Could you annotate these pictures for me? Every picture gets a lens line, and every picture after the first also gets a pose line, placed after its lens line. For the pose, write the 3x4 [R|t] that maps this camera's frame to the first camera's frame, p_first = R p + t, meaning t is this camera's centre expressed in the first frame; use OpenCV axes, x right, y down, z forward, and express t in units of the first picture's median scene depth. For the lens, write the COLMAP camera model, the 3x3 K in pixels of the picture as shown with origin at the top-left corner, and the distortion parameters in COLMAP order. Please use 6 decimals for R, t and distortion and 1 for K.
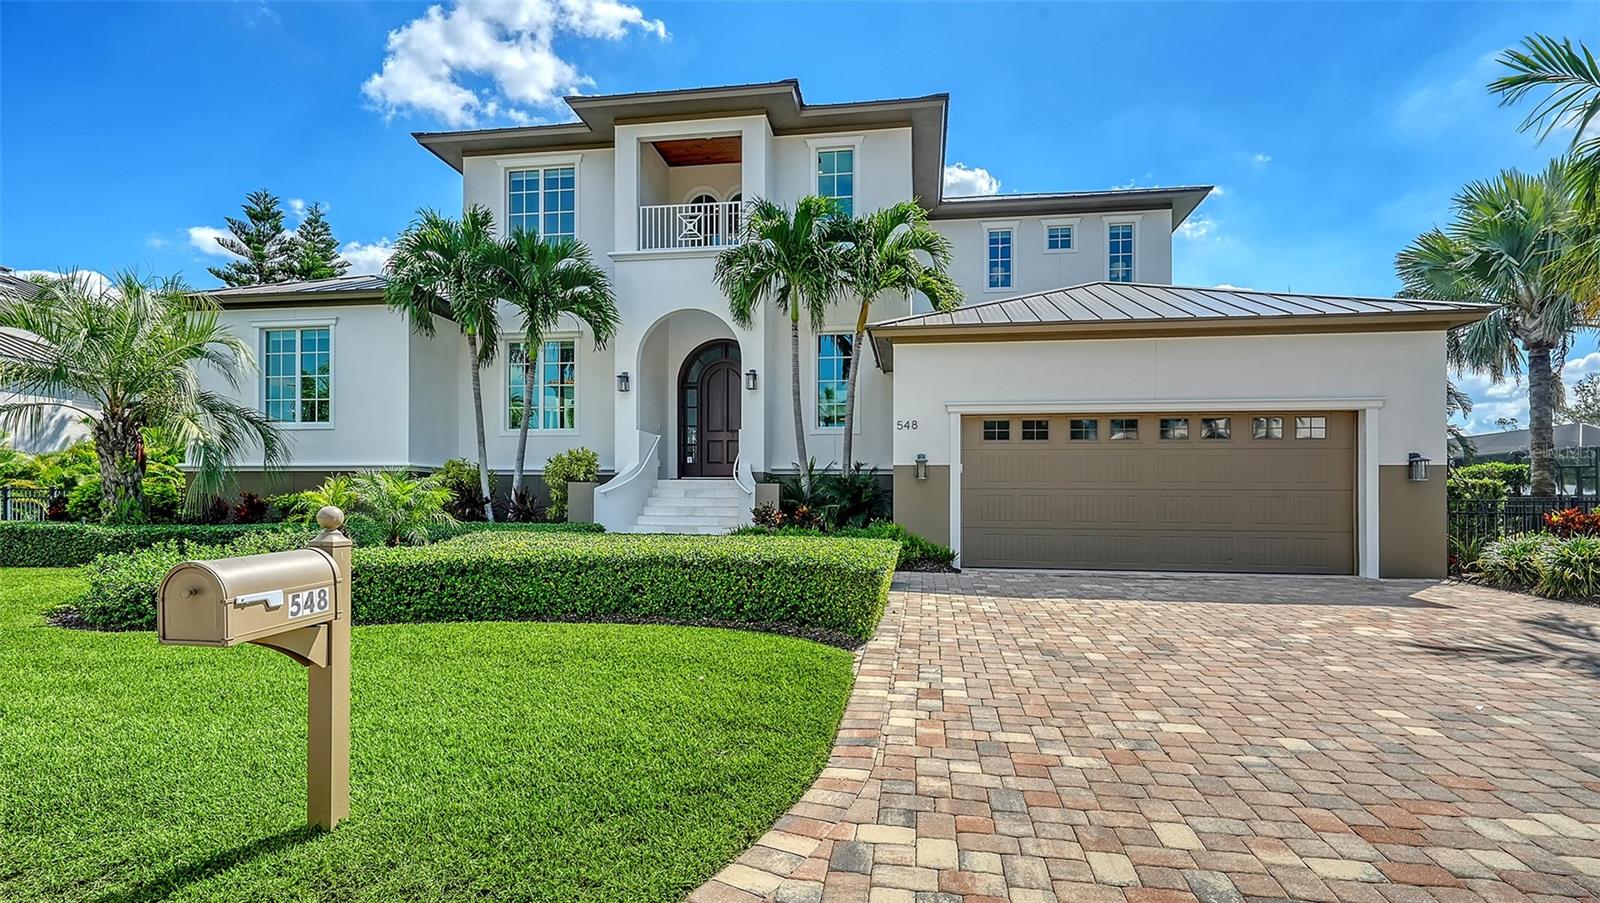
lens RADIAL K [[797.2, 0, 803.4], [0, 797.2, 454.8], [0, 0, 1]] dist [0.000716, 0.001245]
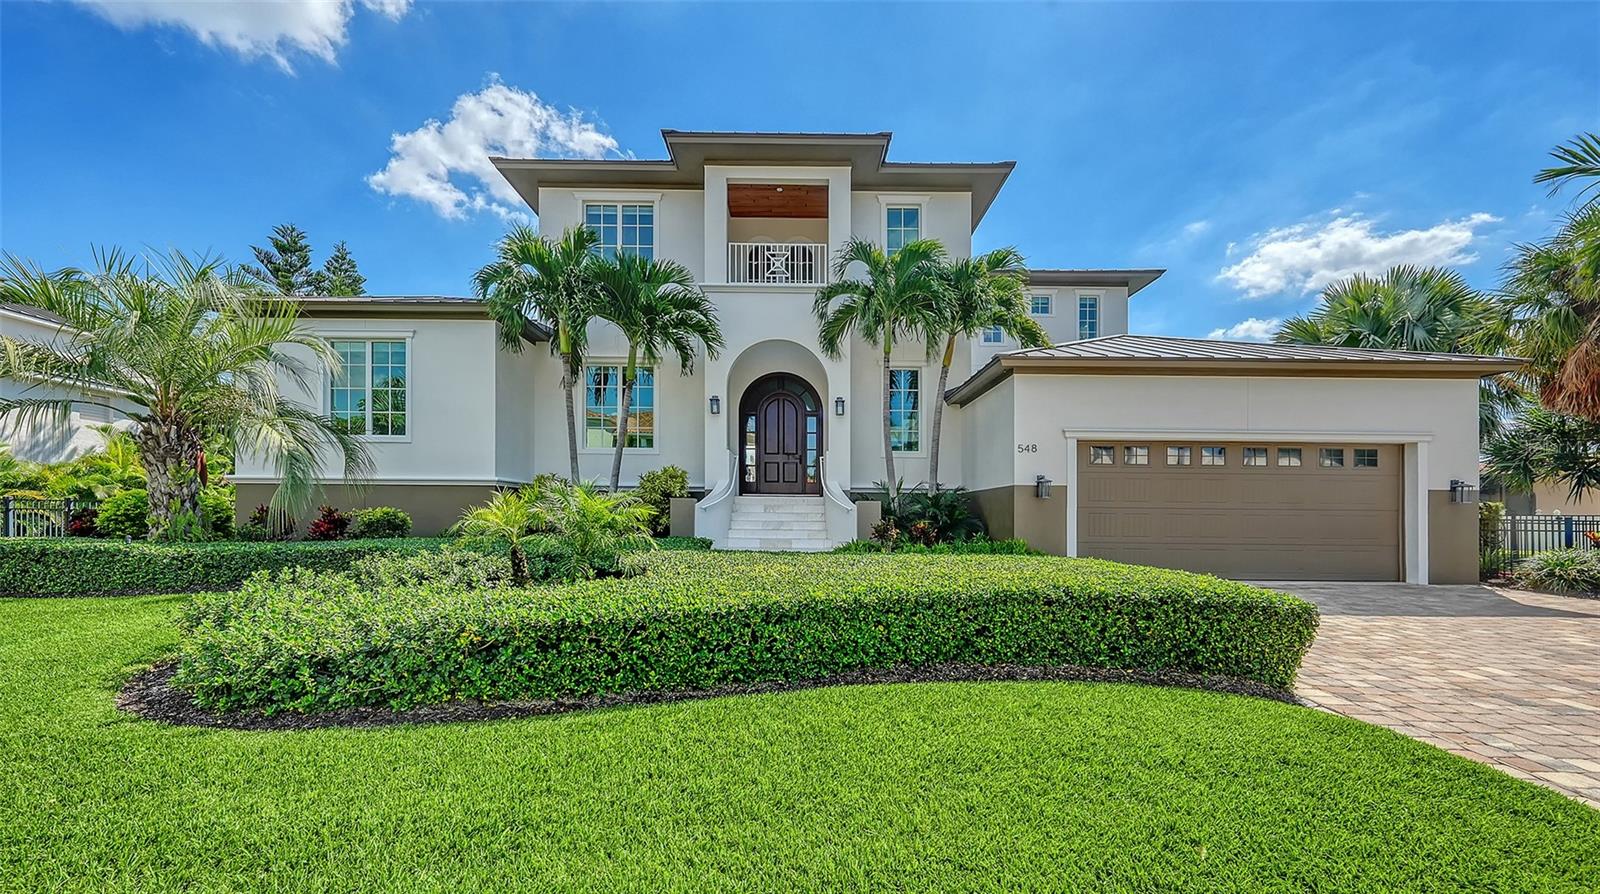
lens RADIAL K [[564.0, 0, 788.2], [0, 564.0, 482.7], [0, 0, 1]] dist [-0.000698, -0.000618]
pose [[0.984838, 0.012714, 0.173011, -0.260505], [-0.013914, 0.999887, 0.005722, 0.007684], [-0.172919, -0.008043, 0.984903, 0.239212]]
